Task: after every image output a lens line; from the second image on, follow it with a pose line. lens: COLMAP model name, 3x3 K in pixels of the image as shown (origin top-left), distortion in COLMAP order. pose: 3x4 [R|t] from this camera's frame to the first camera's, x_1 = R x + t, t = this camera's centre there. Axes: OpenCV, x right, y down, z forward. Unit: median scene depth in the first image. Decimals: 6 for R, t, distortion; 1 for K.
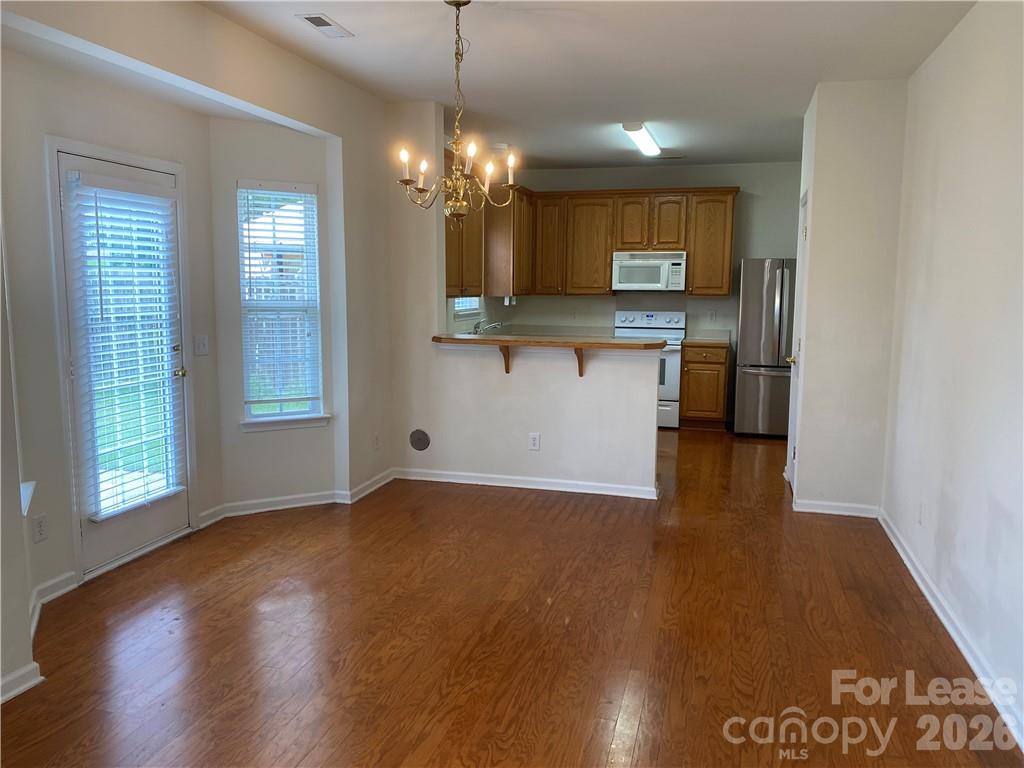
lens RADIAL K [[781.4, 0, 515.3], [0, 781.4, 376.1], [0, 0, 1]] dist [0.052447, -0.017171]
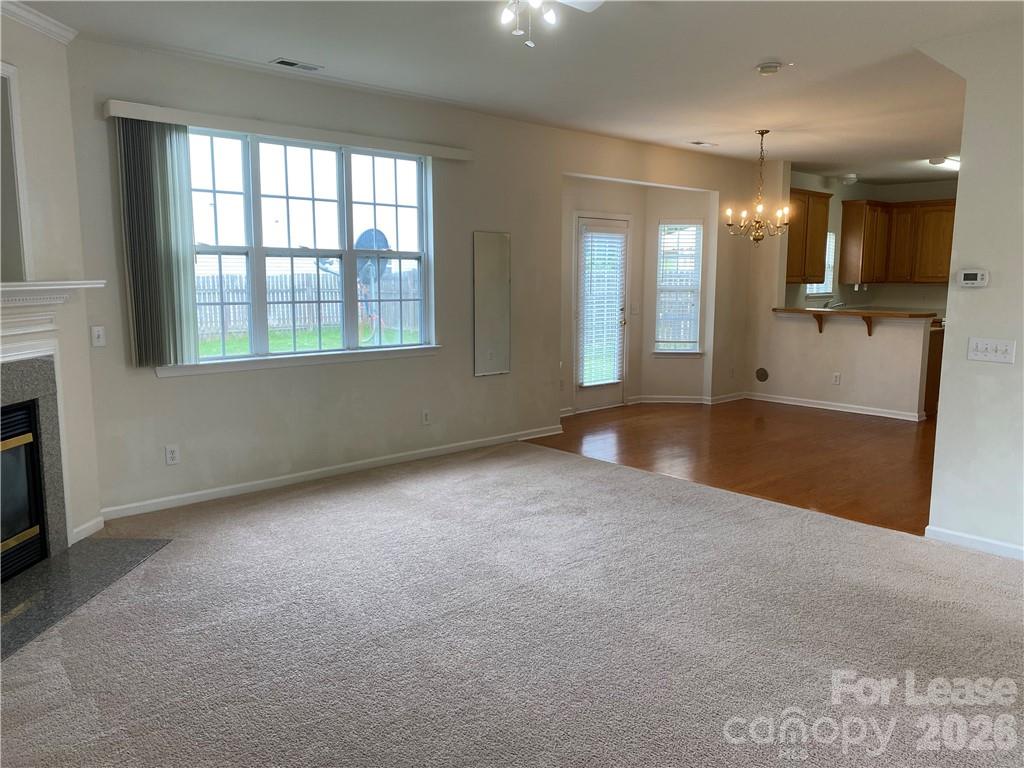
lens RADIAL K [[781.4, 0, 508.8], [0, 781.4, 375.6], [0, 0, 1]] dist [0.052447, -0.017171]
pose [[0.841420, 0.065199, -0.536435, 0.332955], [-0.060137, 0.997826, 0.026950, 0.080450], [0.537026, 0.009583, 0.843512, -0.680193]]
